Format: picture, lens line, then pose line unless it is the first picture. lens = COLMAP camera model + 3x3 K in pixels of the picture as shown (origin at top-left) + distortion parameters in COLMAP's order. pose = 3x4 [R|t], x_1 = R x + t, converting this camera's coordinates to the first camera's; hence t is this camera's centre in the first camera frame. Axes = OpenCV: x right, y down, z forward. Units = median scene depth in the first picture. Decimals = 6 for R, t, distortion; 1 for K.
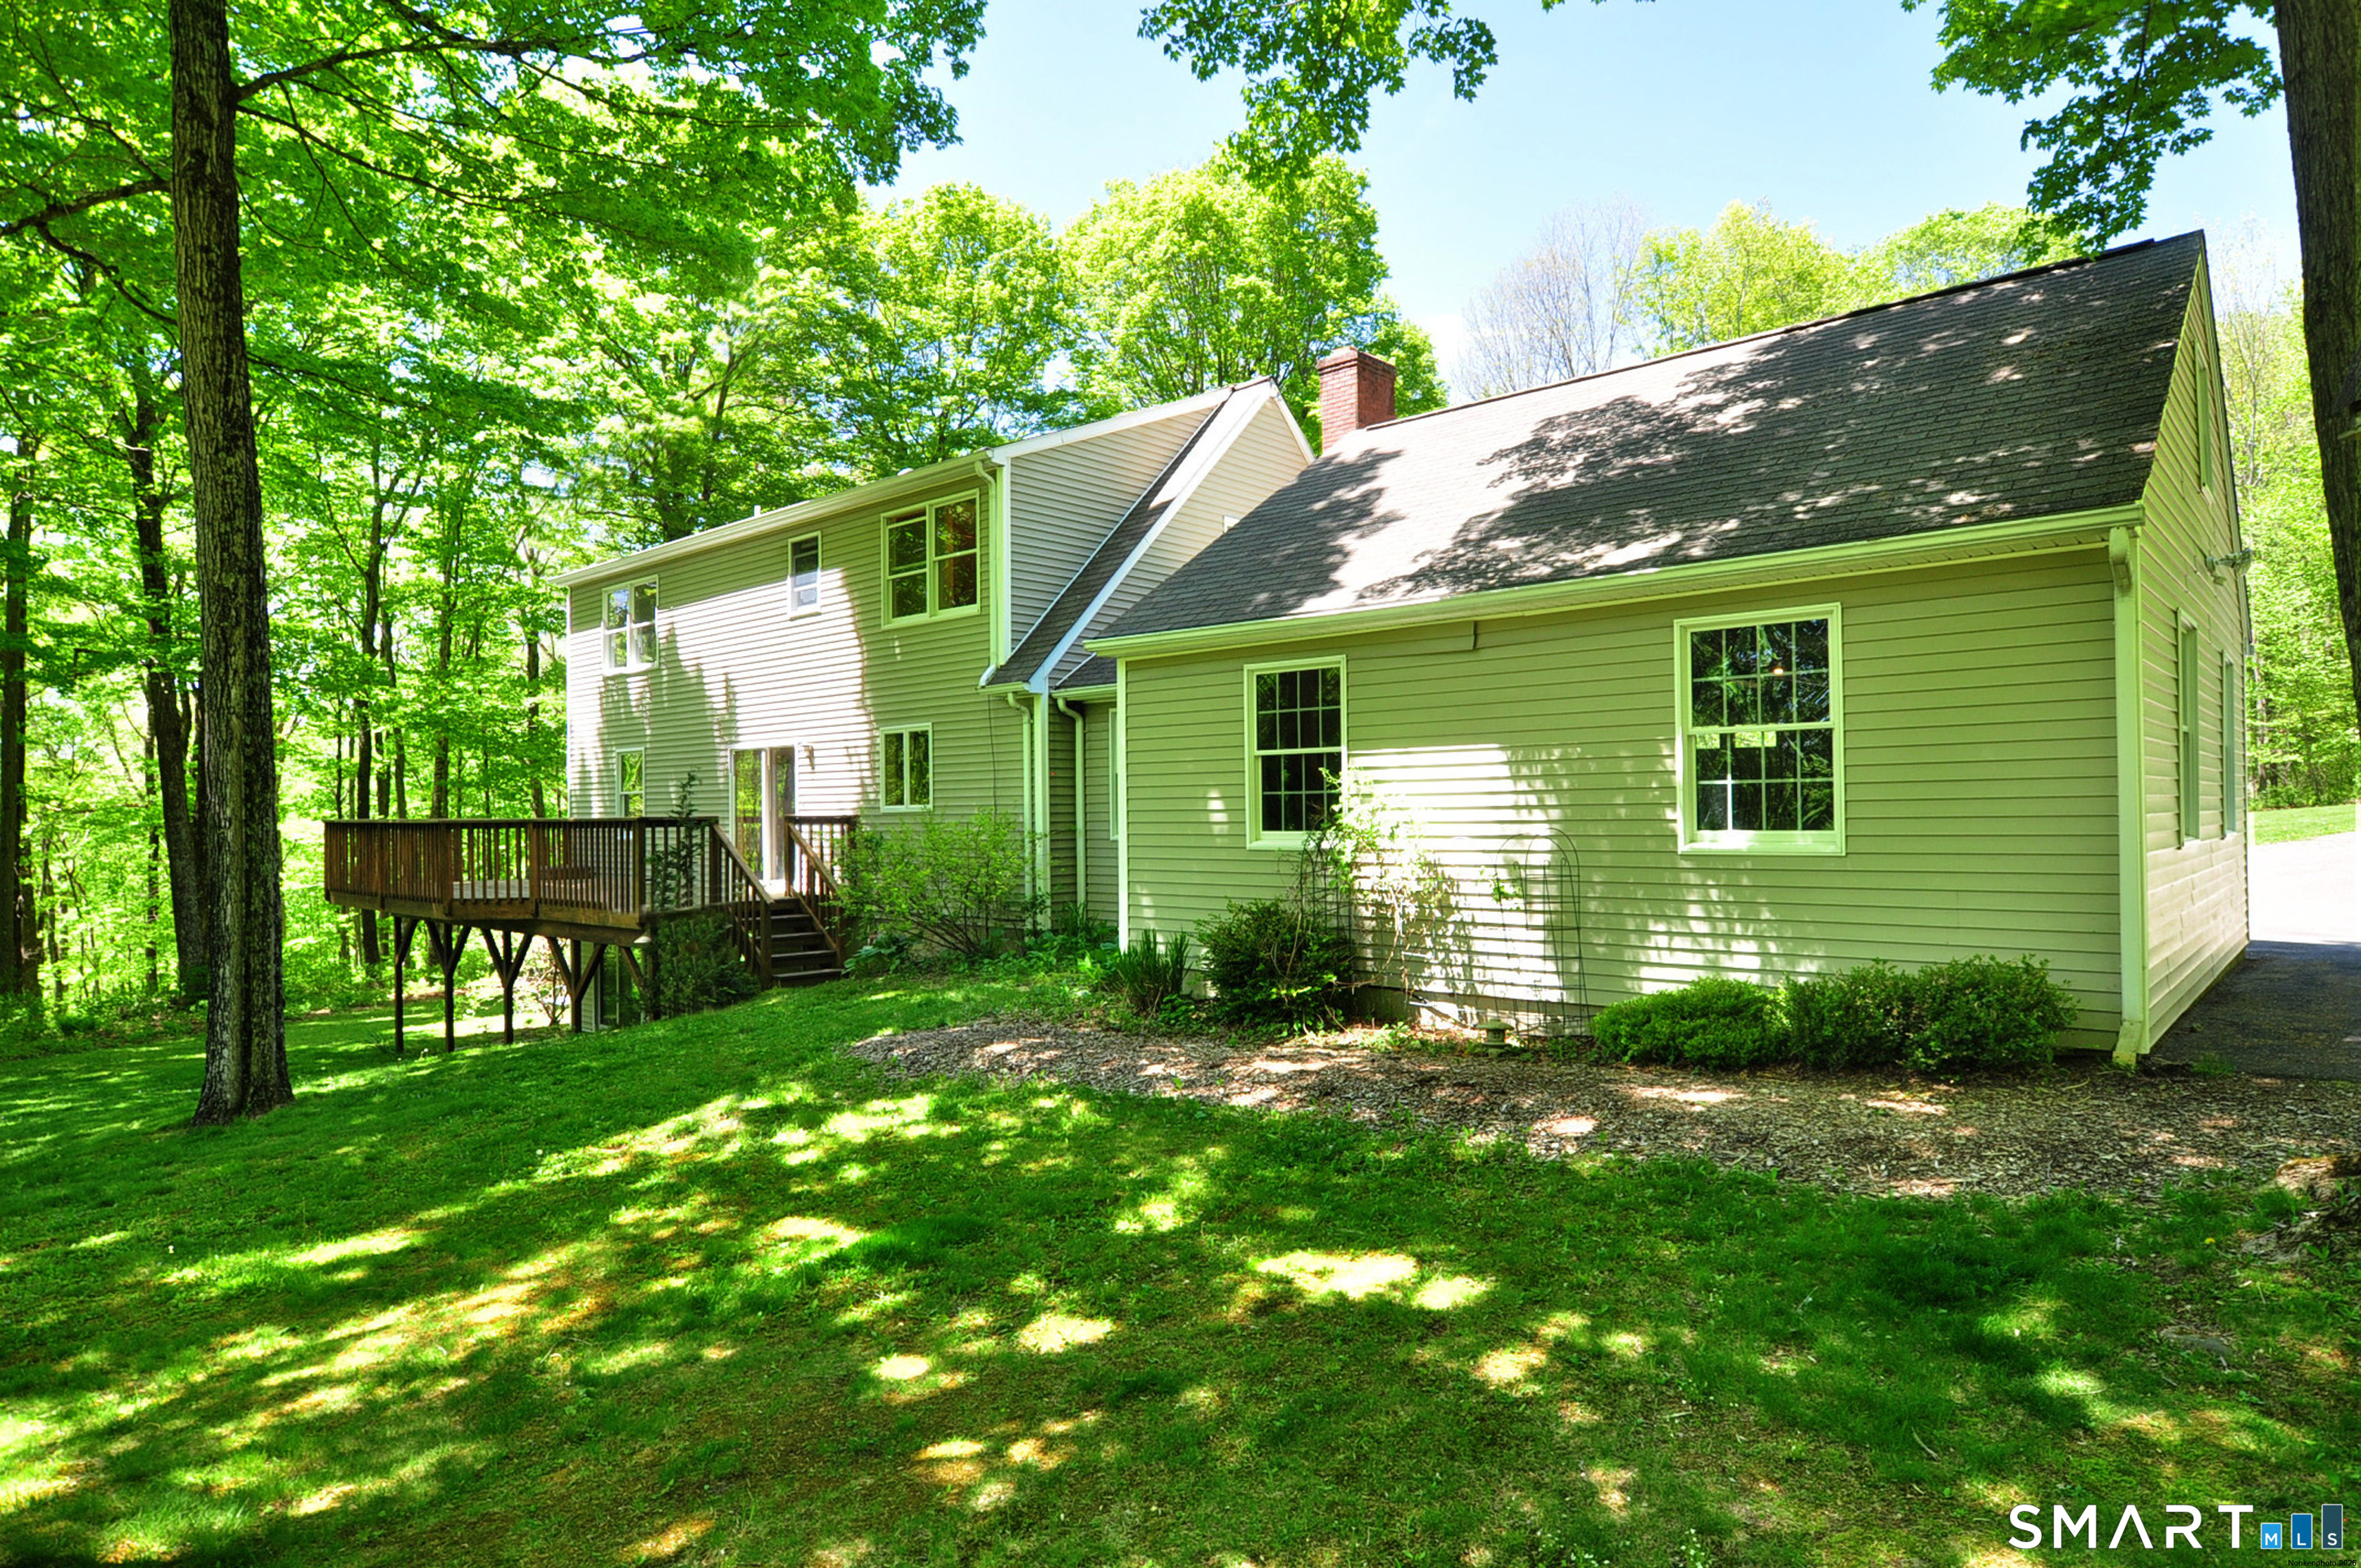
lens RADIAL K [[1348.4, 0, 1180.5], [0, 1348.4, 784.0], [0, 0, 1]] dist [0.000883, 0.000179]
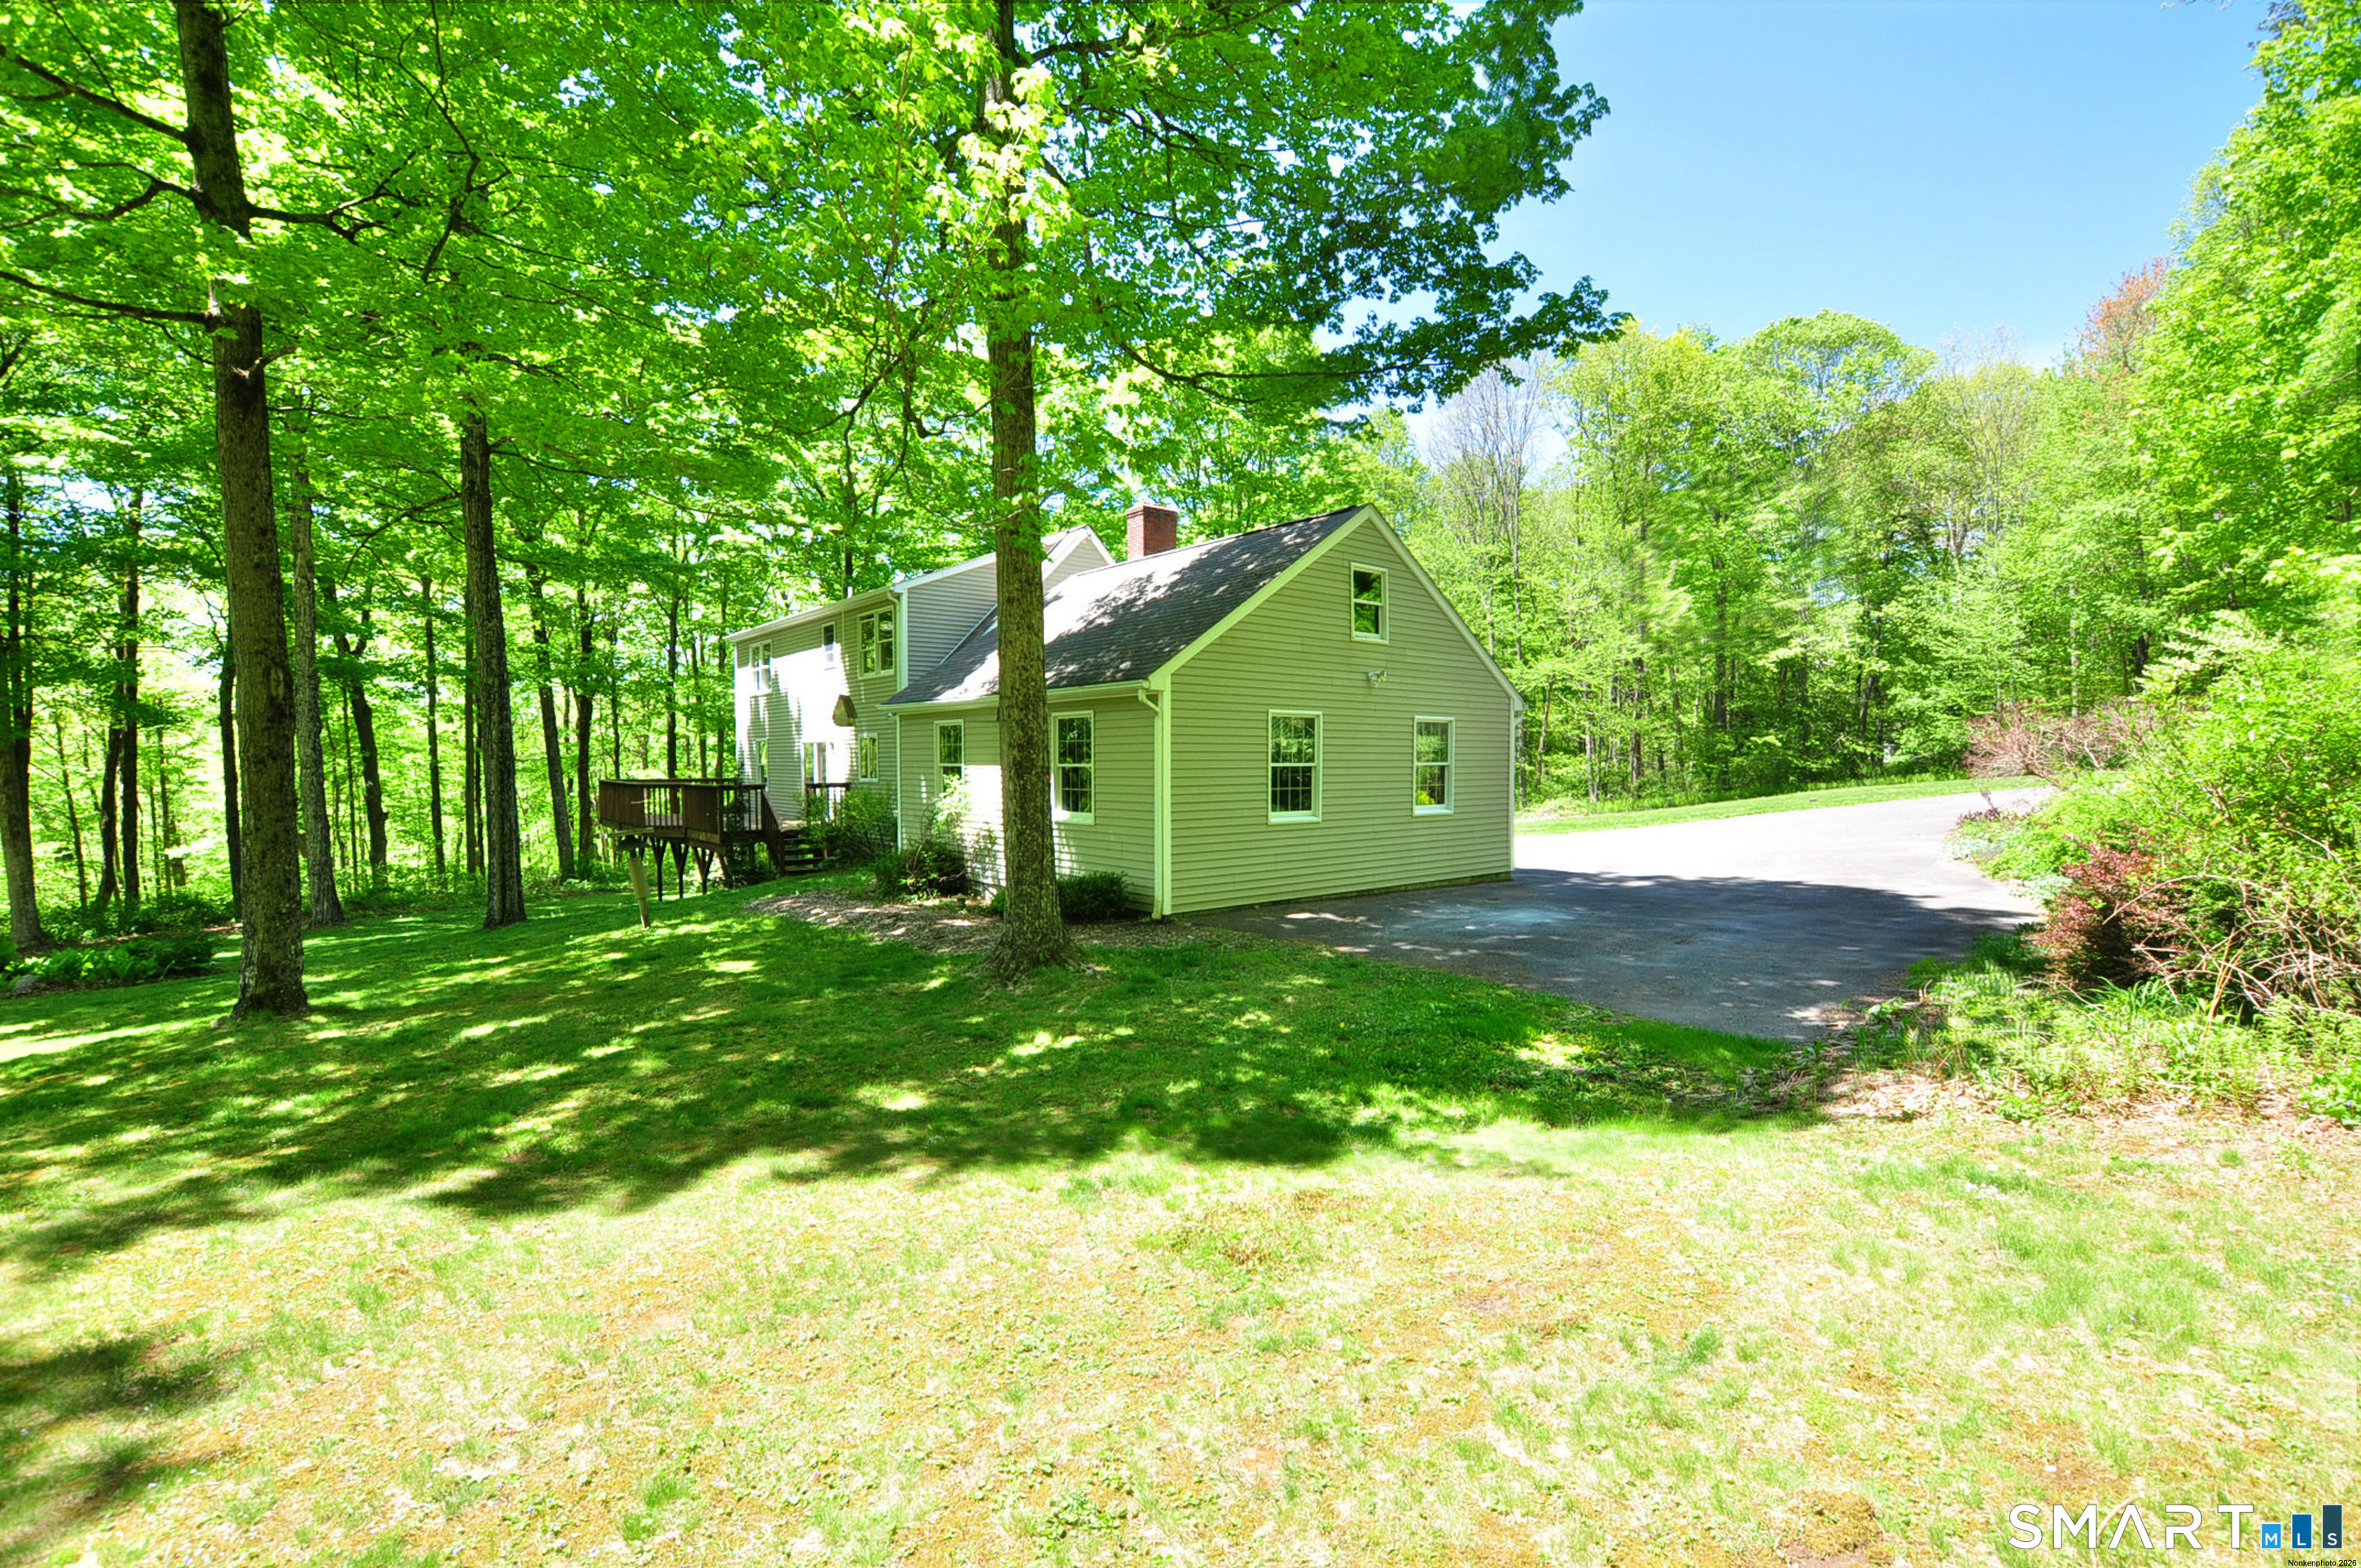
lens RADIAL K [[1033.0, 0, 1181.9], [0, 1033.0, 820.1], [0, 0, 1]] dist [-0.026880, 0.000812]
pose [[0.990390, 0.018838, -0.137016, 0.358106], [-0.007637, 0.996618, 0.081822, -0.038826], [0.138094, -0.079990, 0.987184, -0.276051]]
